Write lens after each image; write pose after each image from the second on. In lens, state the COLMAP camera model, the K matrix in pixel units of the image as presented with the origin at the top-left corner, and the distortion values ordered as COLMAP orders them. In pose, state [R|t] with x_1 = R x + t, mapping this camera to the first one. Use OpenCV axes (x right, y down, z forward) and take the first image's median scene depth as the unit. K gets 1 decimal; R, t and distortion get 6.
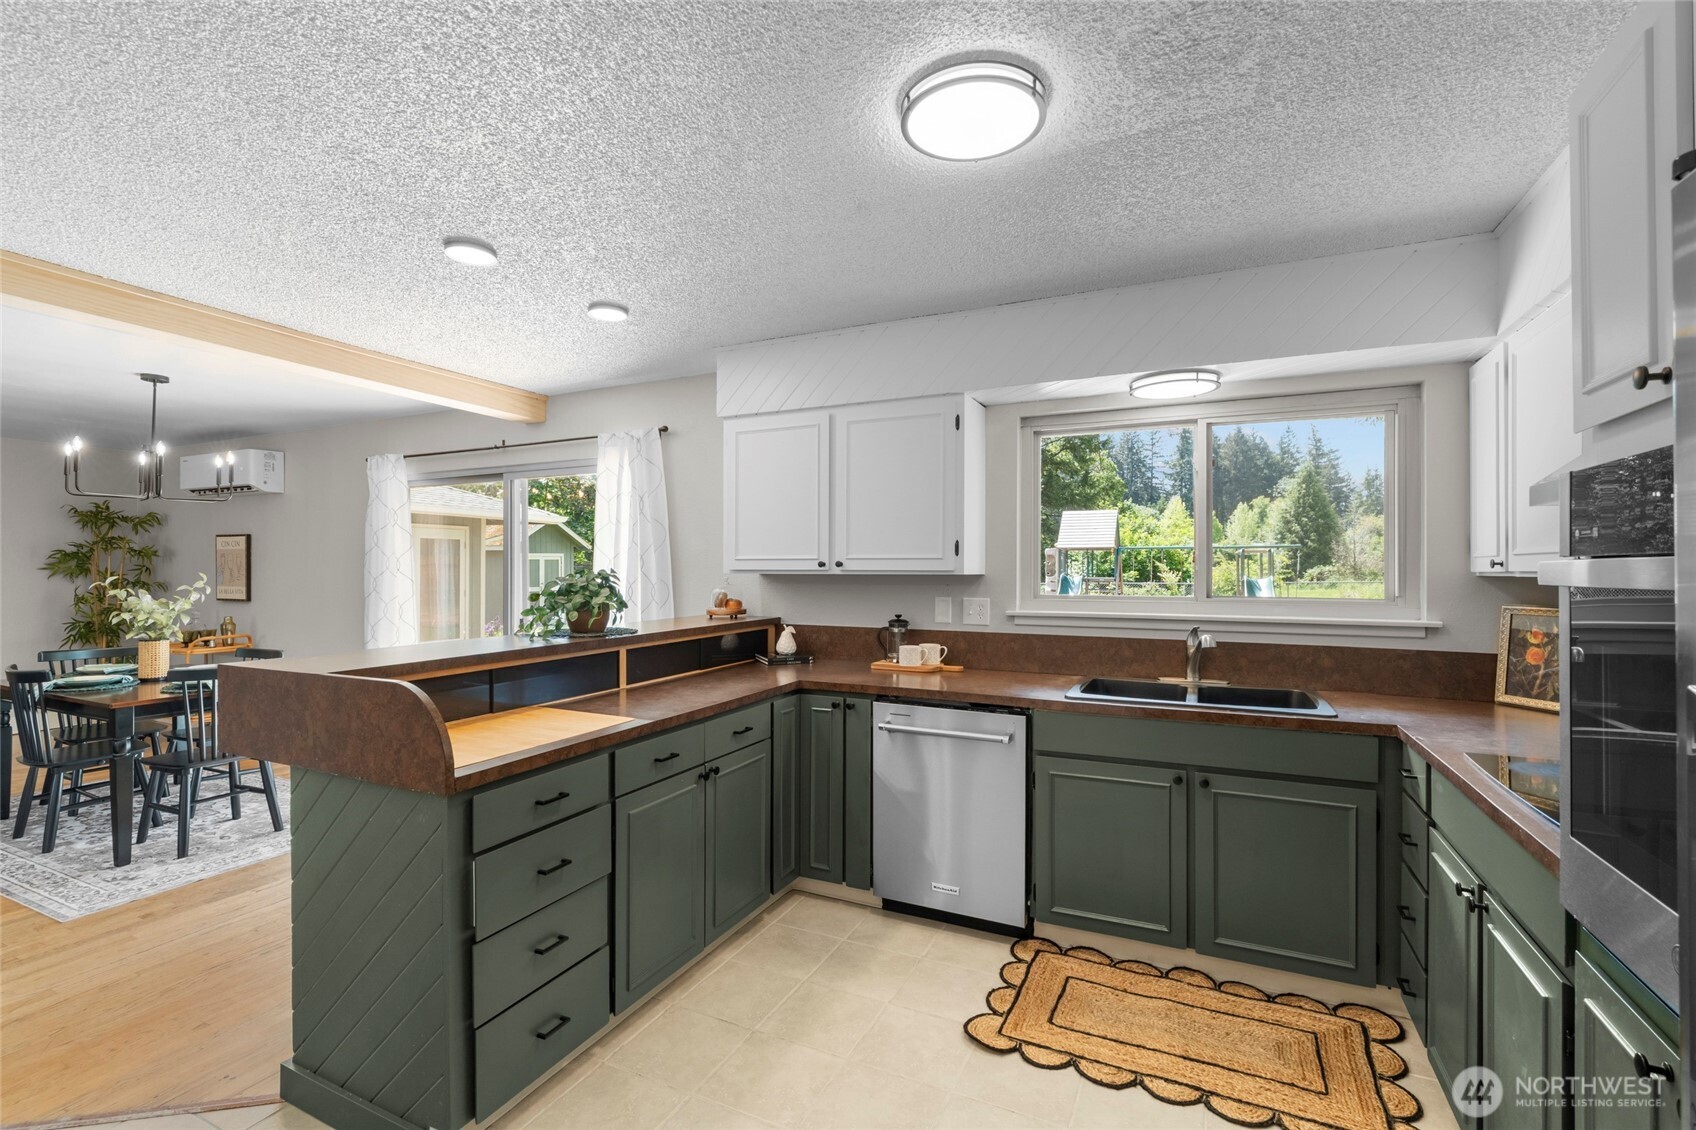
lens RADIAL K [[753.8, 0, 842.8], [0, 753.8, 543.8], [0, 0, 1]] dist [-0.004643, 0.000722]
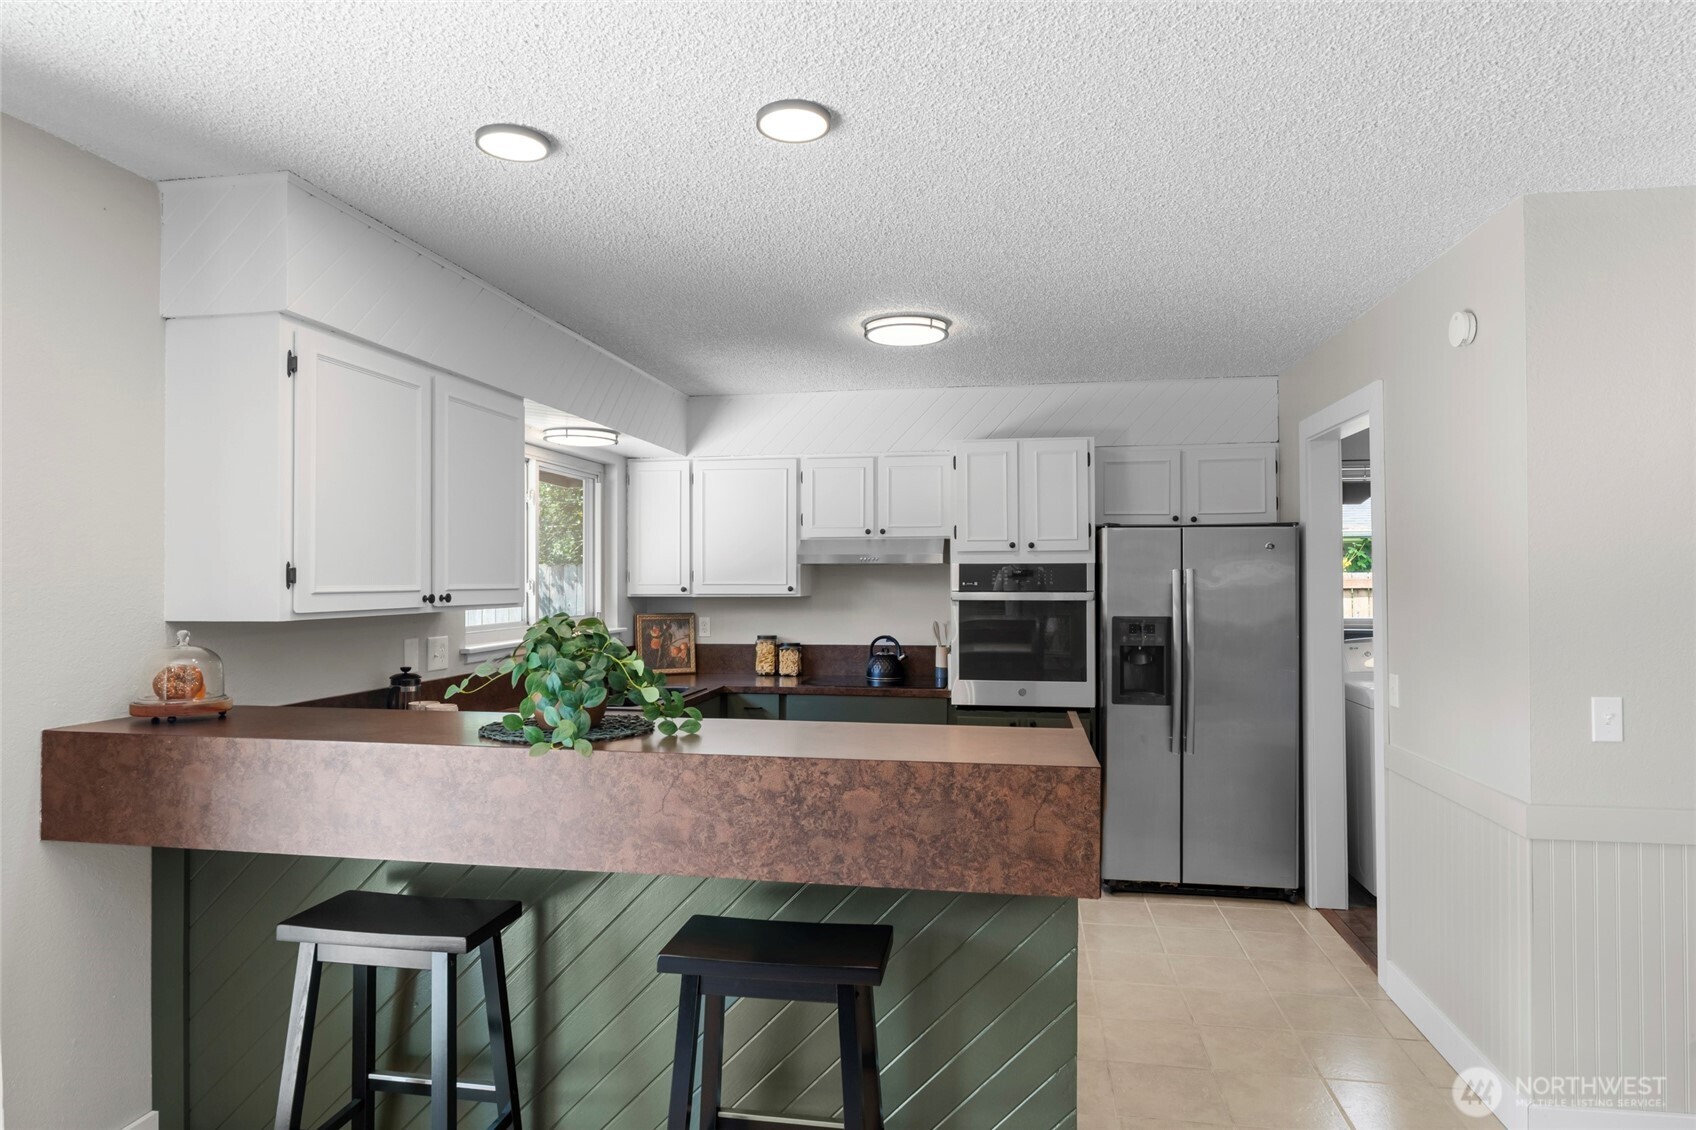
lens RADIAL K [[995.5, 0, 854.1], [0, 995.5, 518.5], [0, 0, 1]] dist [0.001404, 0.000154]
pose [[-0.287249, 0.053659, 0.956352, -1.220225], [-0.033305, 0.997266, -0.065958, 0.001960], [-0.957277, -0.050798, -0.284677, 1.104845]]
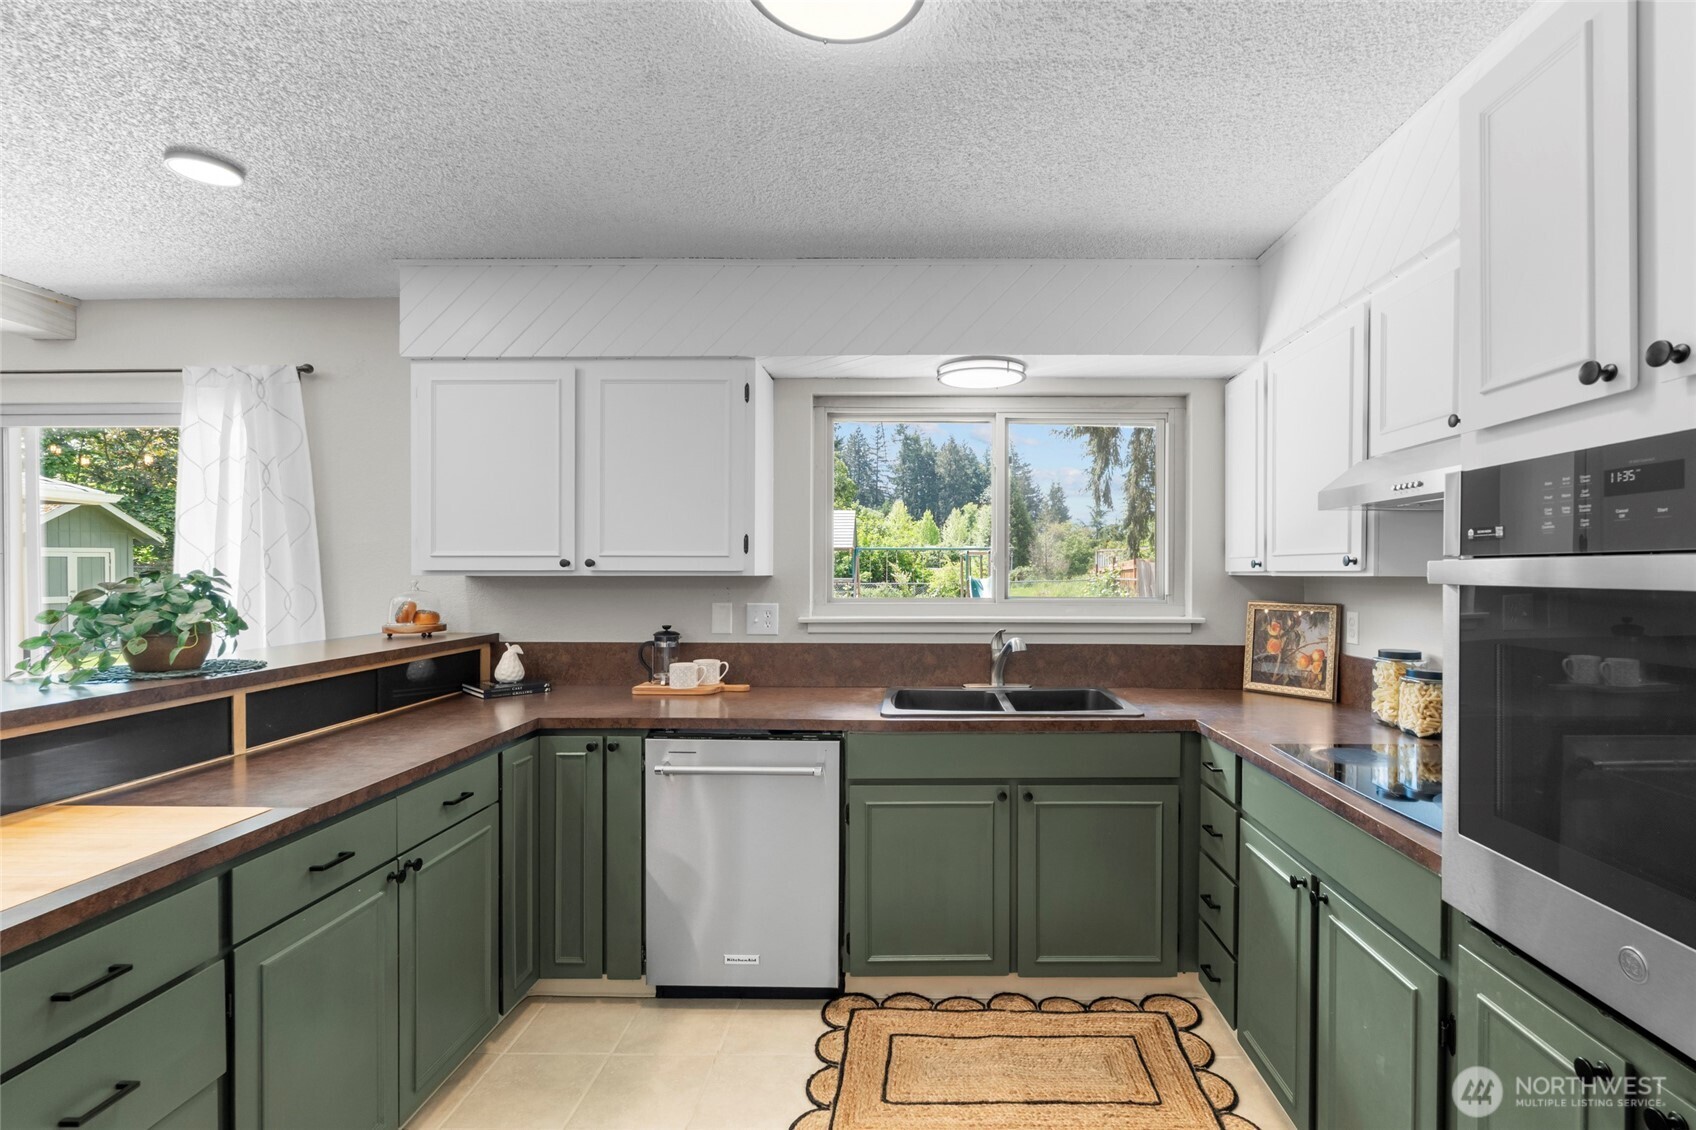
lens RADIAL K [[786.4, 0, 916.7], [0, 786.4, 562.4], [0, 0, 1]] dist [-0.004537, 0.000689]
pose [[0.903559, 0.003196, 0.428452, -0.058497], [-0.013484, 0.999689, 0.020980, 0.005990], [-0.428252, -0.024734, 0.903321, 0.155539]]
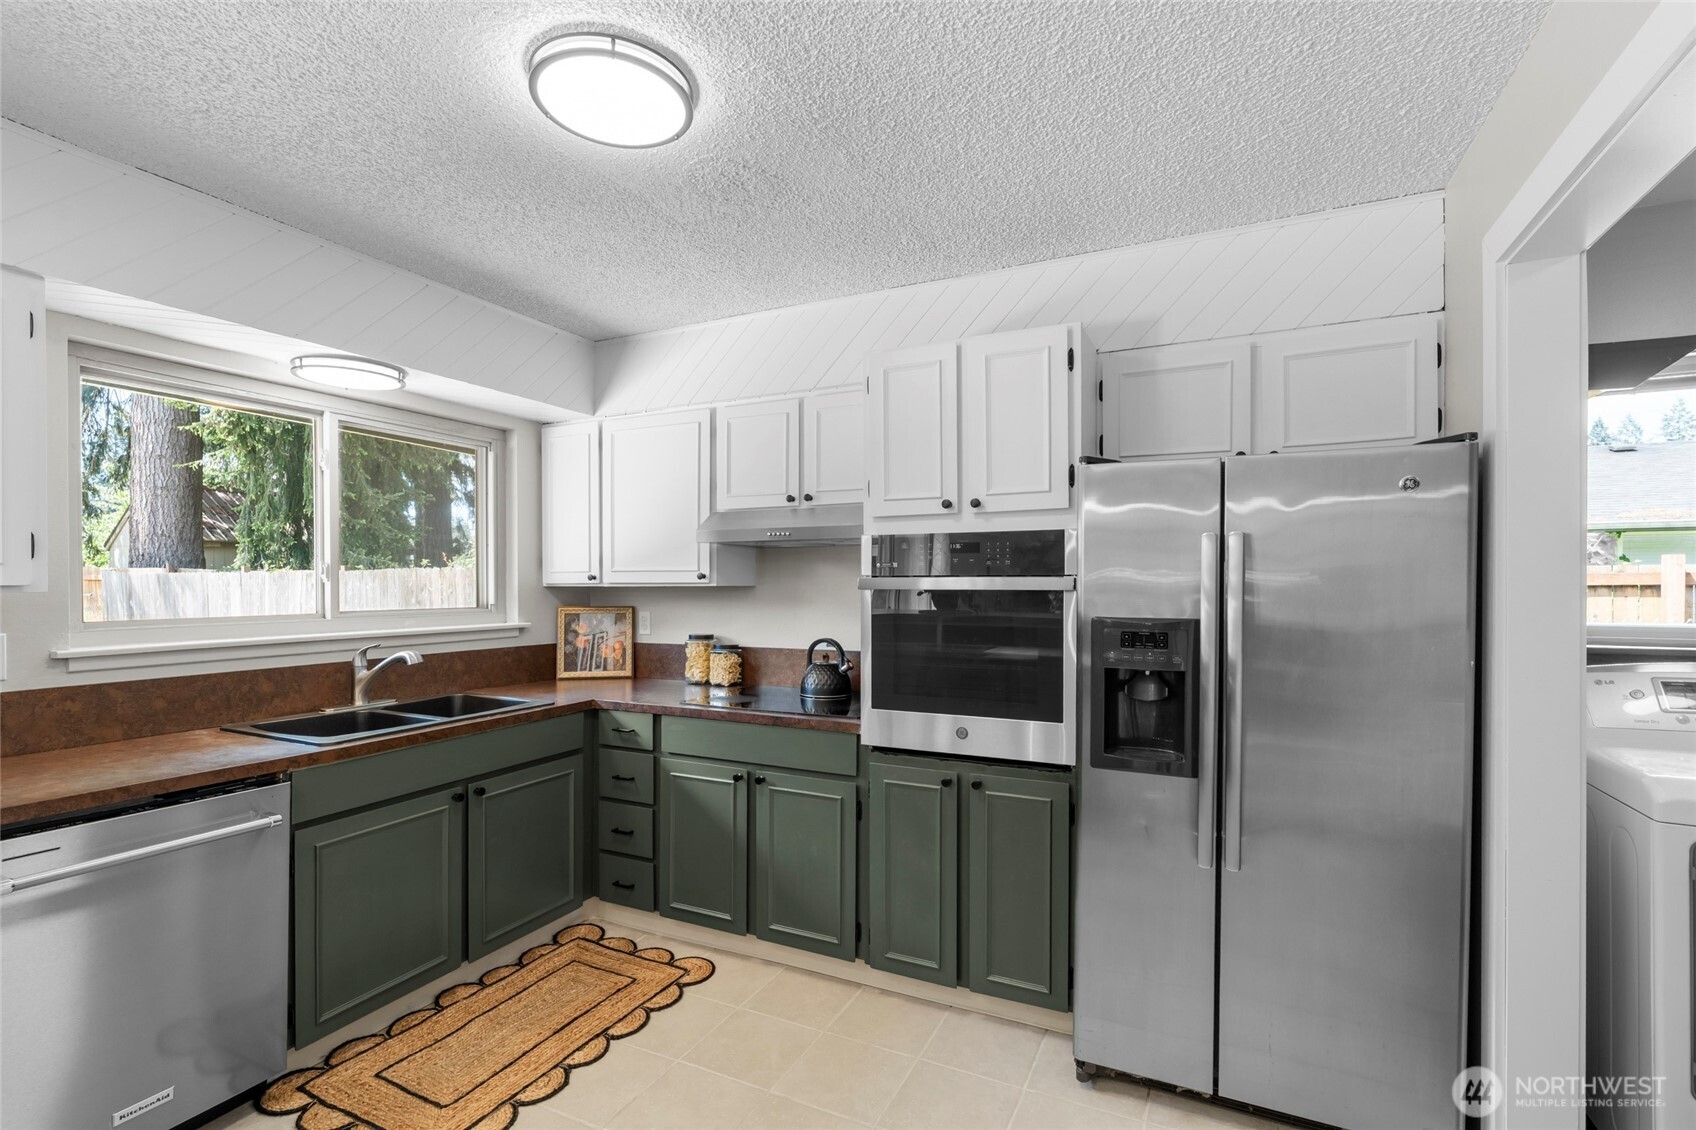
lens RADIAL K [[757.7, 0, 856.5], [0, 757.7, 567.4], [0, 0, 1]] dist [-0.001174, 0.000217]
pose [[0.008827, 0.015763, 0.999837, -0.472655], [-0.032270, 0.999359, -0.015470, 0.011891], [-0.999440, -0.032129, 0.009330, 0.424257]]
